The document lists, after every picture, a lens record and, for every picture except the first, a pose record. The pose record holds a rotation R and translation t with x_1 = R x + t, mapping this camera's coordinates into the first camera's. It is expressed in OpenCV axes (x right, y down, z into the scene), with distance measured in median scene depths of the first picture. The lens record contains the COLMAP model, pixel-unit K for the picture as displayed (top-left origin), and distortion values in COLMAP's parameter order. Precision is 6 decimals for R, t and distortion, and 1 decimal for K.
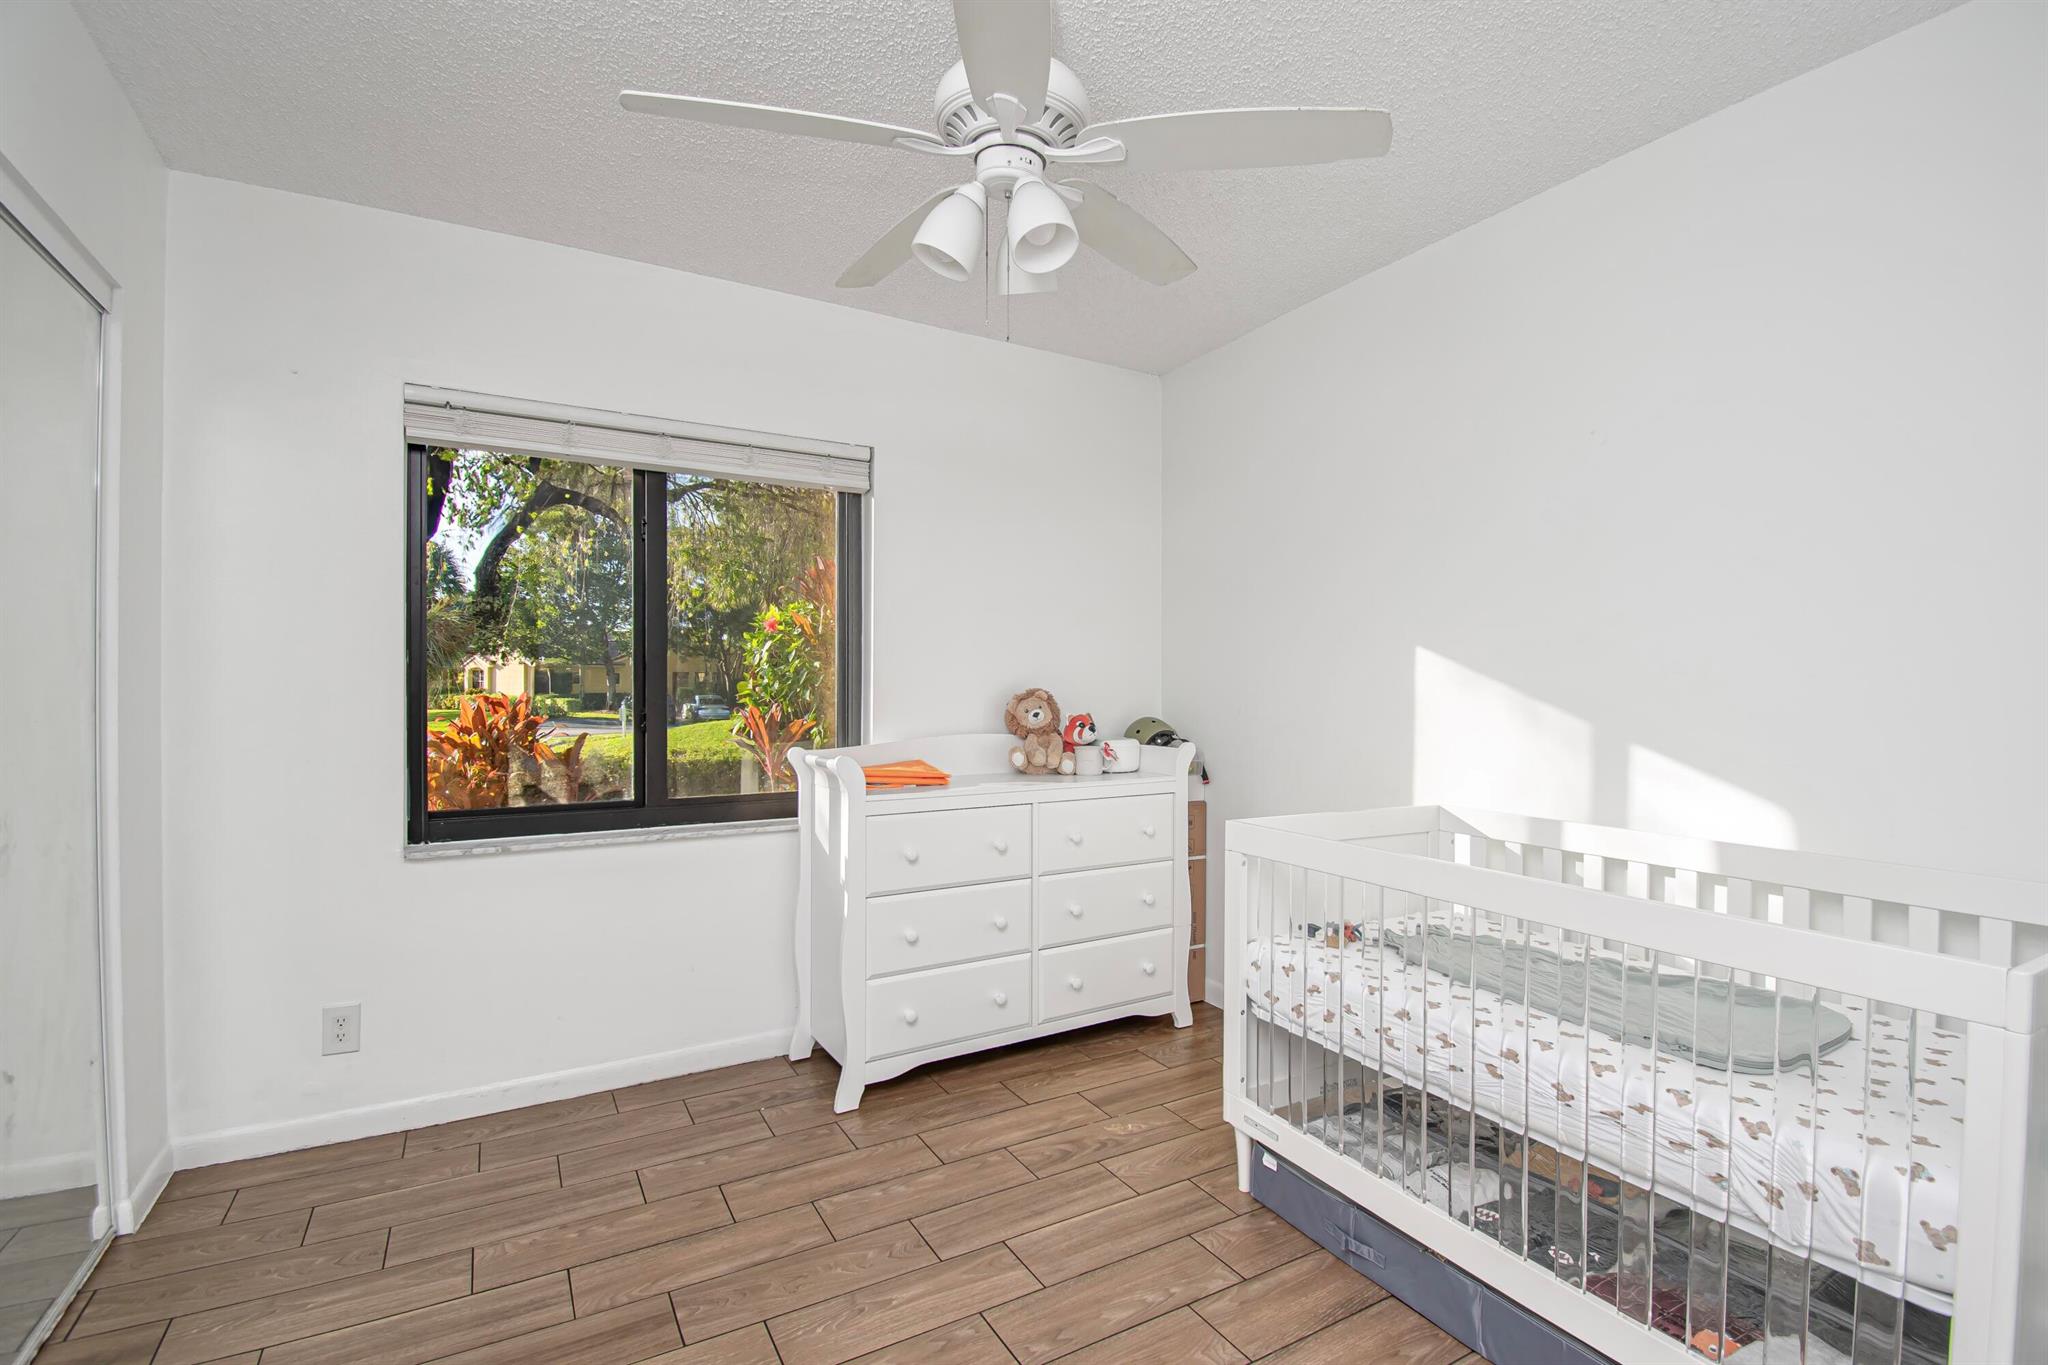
lens RADIAL K [[932.3, 0, 1017.4], [0, 932.3, 679.1], [0, 0, 1]] dist [-0.002383, -0.011058]
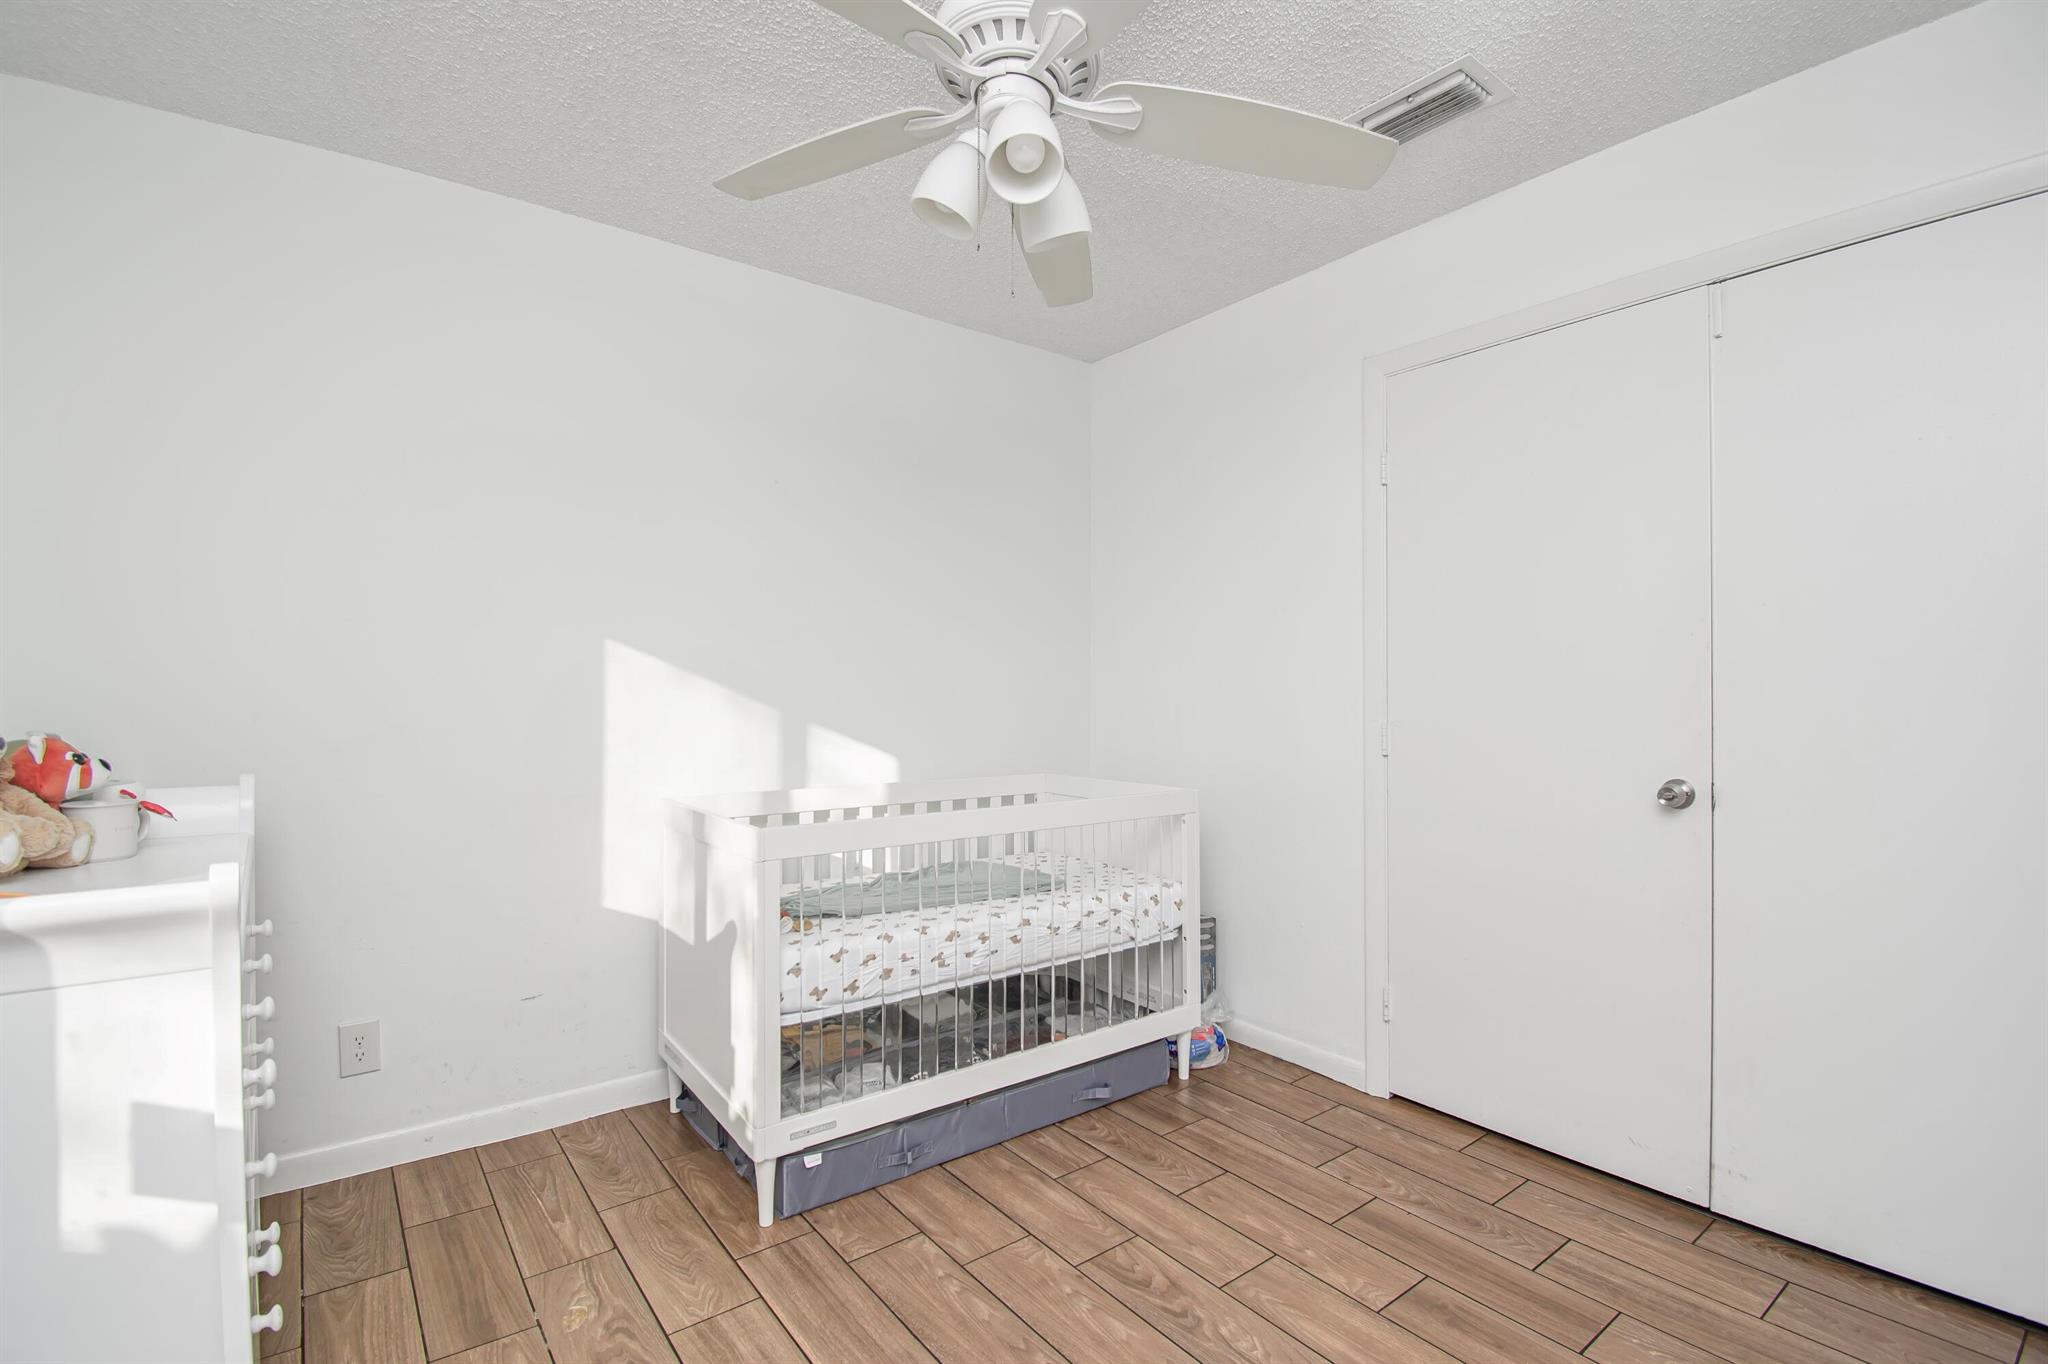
lens RADIAL K [[932.3, 0, 1017.4], [0, 932.3, 678.6], [0, 0, 1]] dist [-0.002383, -0.011058]
pose [[-0.139292, 0.004962, 0.990239, -0.821527], [-0.008691, 0.999943, -0.006233, 0.009489], [-0.990213, -0.009475, -0.139241, 1.020324]]
